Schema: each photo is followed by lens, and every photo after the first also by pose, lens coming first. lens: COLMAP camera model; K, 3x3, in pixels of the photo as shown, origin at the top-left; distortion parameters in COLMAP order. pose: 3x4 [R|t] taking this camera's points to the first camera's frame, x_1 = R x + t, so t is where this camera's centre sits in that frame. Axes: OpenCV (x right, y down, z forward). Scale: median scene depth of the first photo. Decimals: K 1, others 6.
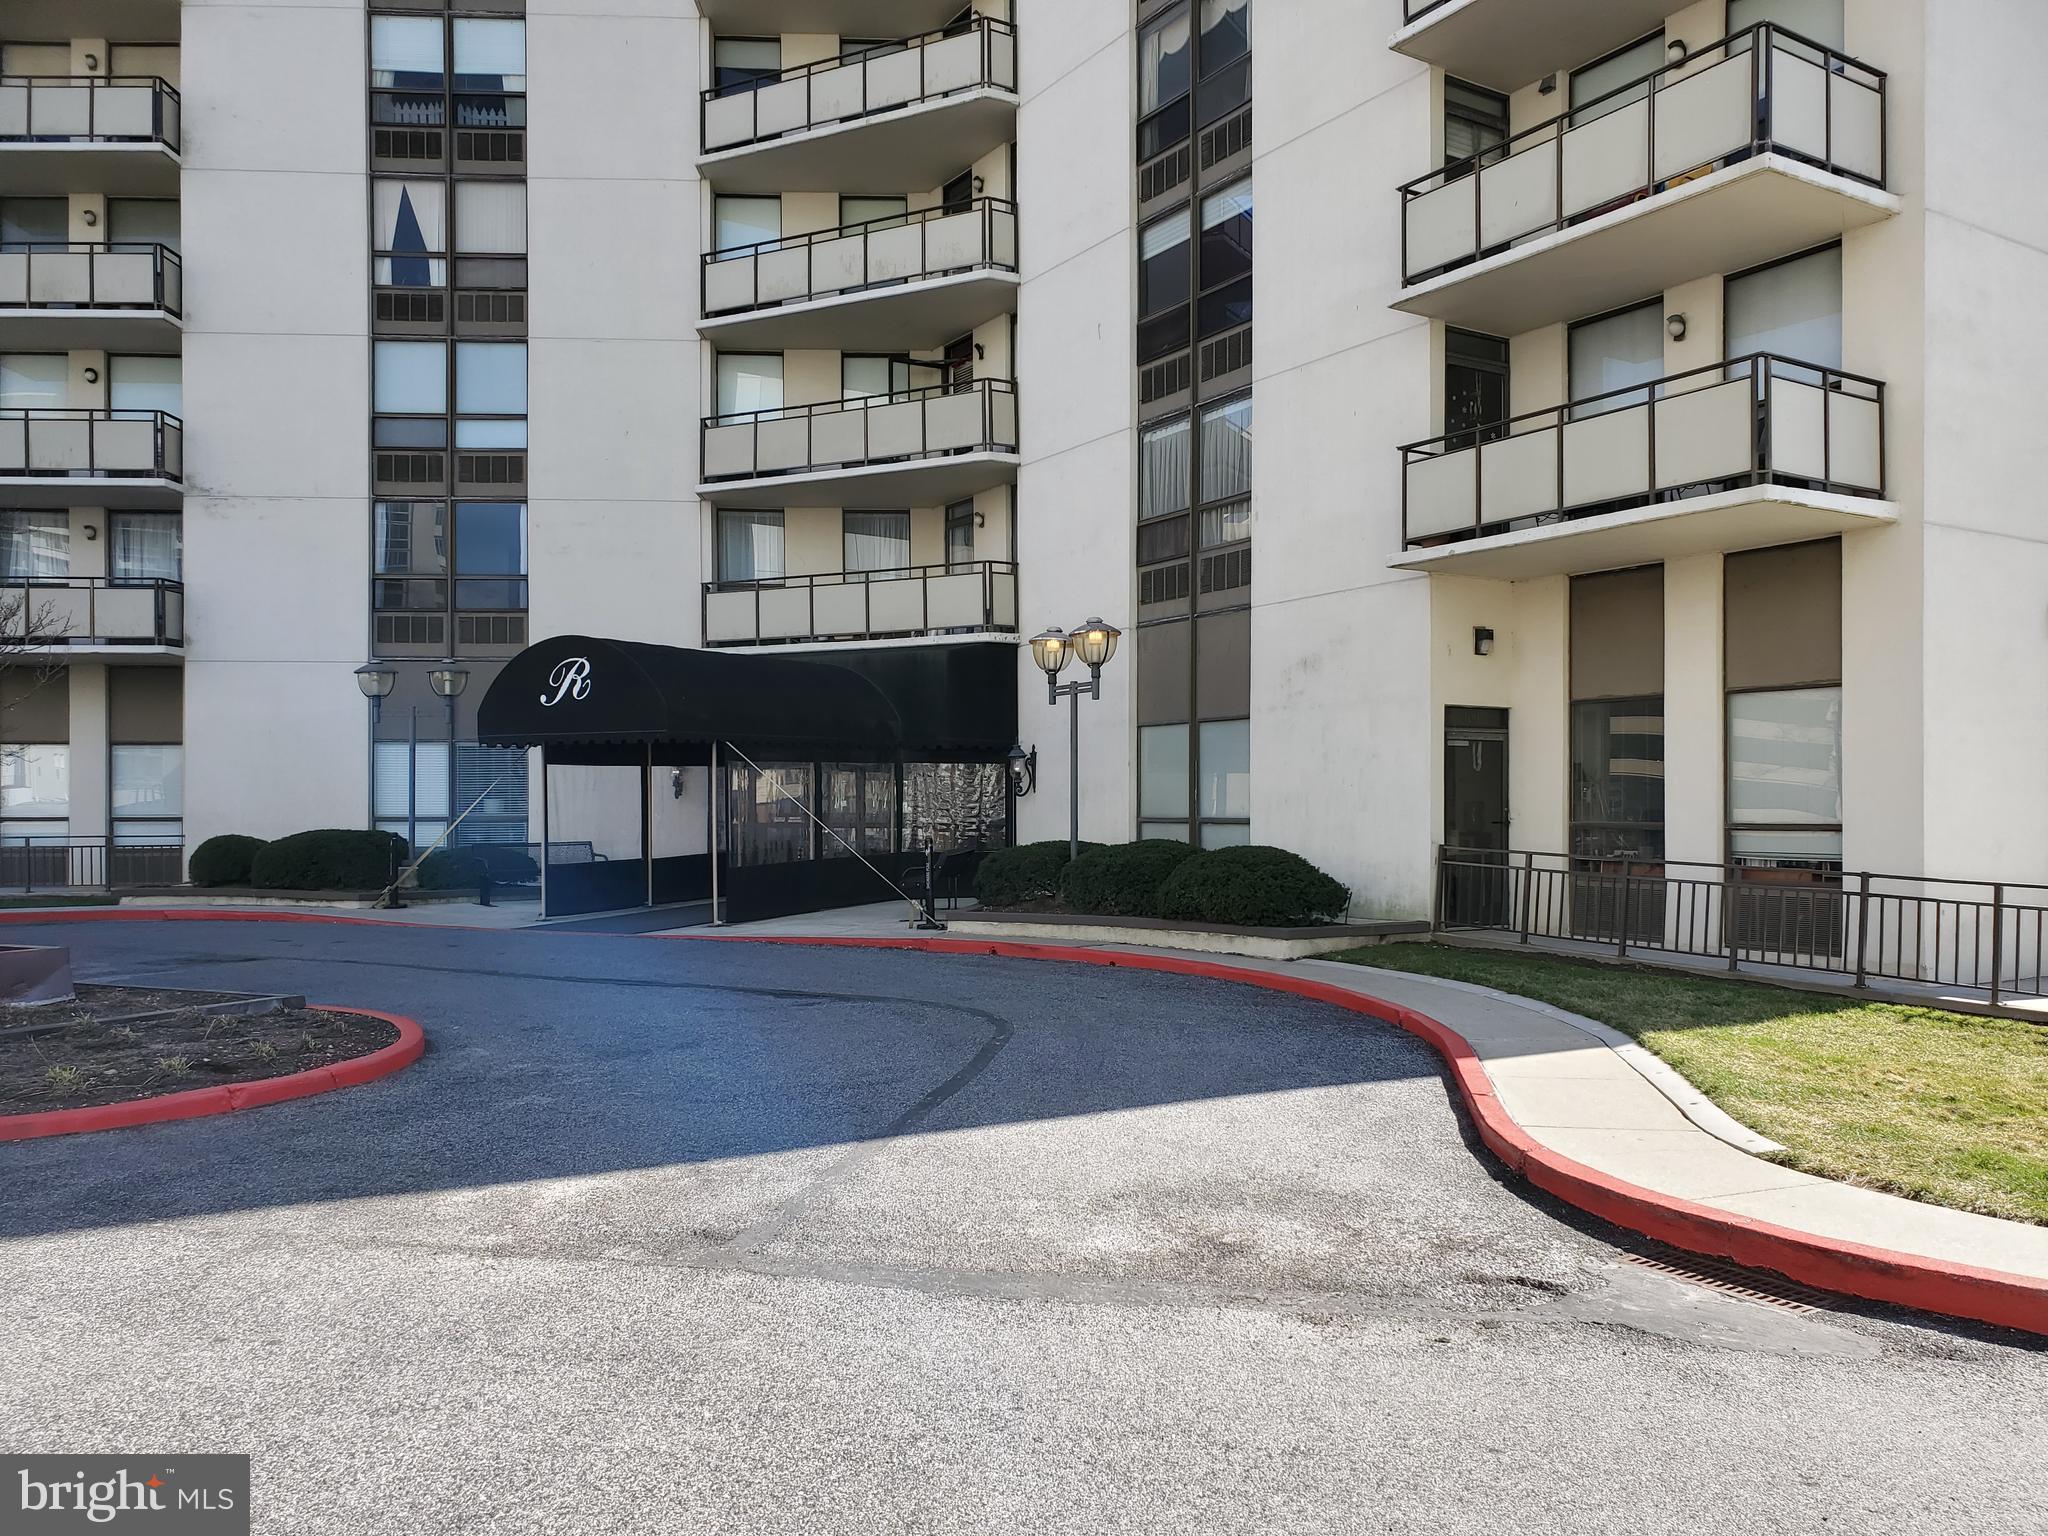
lens RADIAL K [[1610.5, 0, 1024.0], [0, 1610.5, 768.0], [0, 0, 1]] dist [0.008764, 0.000025]
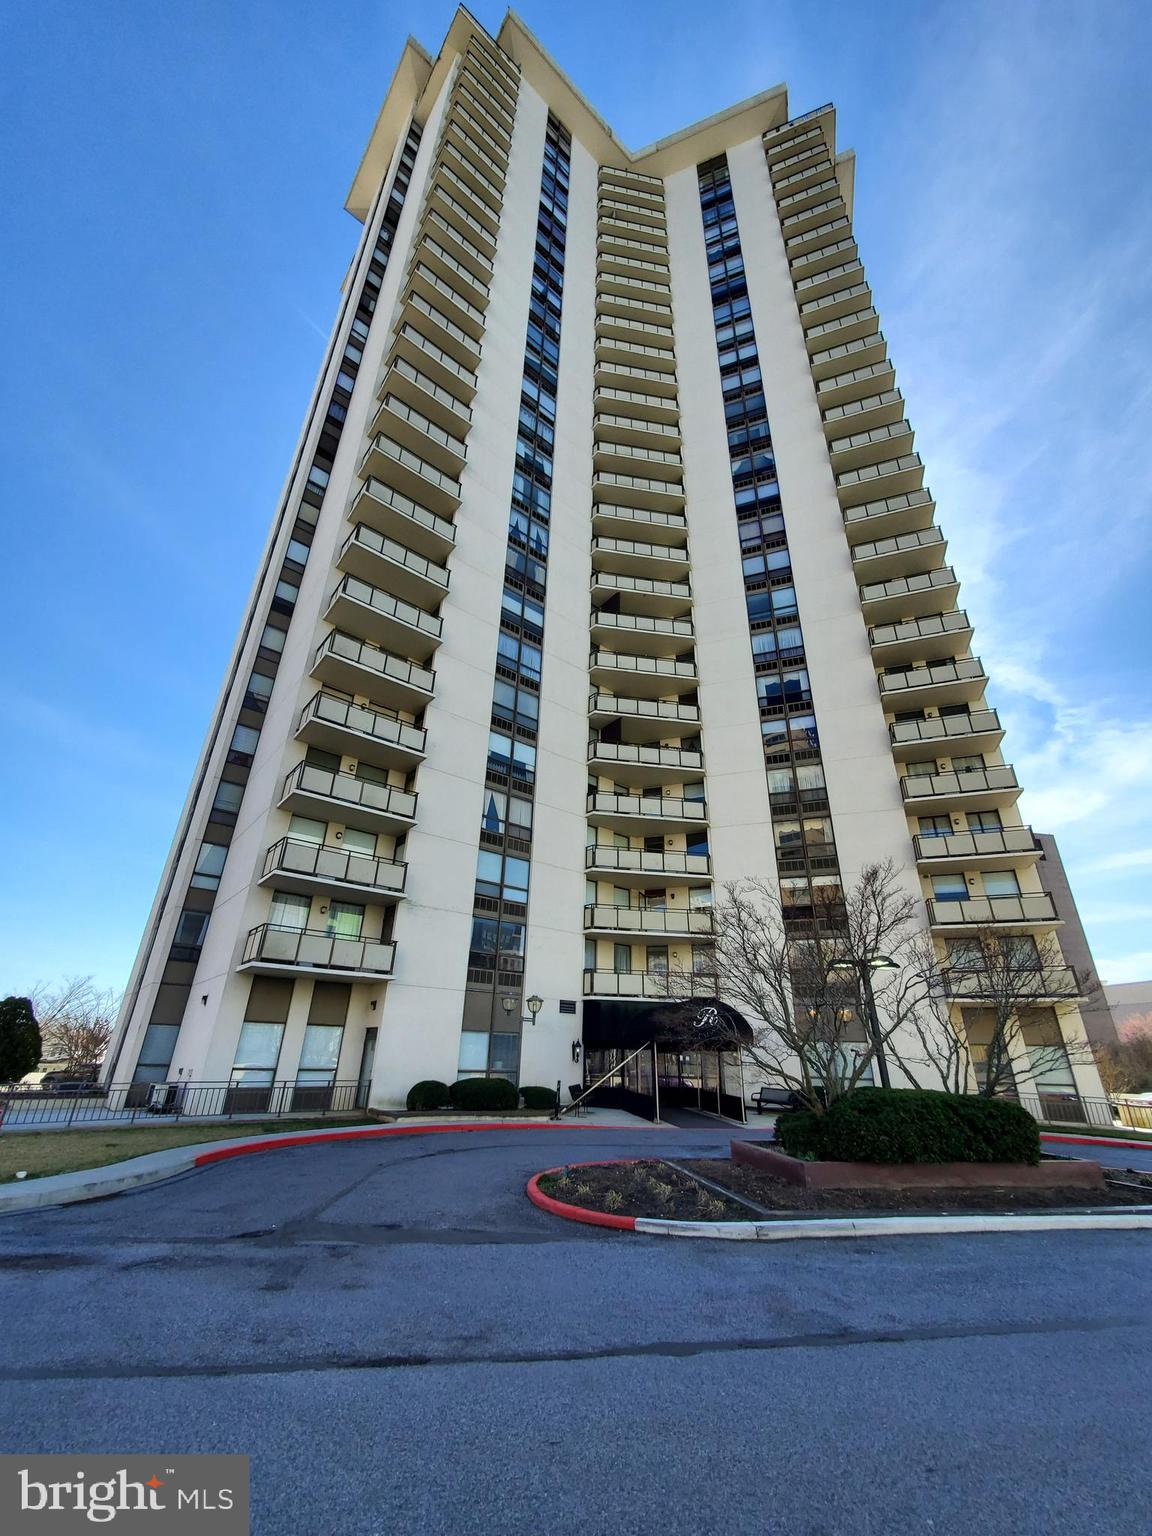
lens RADIAL K [[606.0, 0, 576.0], [0, 606.0, 768.0], [0, 0, 1]] dist [0.006307, -0.000266]
pose [[0.783444, 0.276000, 0.556811, -0.827080], [-0.032812, 0.913091, -0.406434, -0.011502], [-0.620595, 0.300148, 0.724412, 0.214226]]
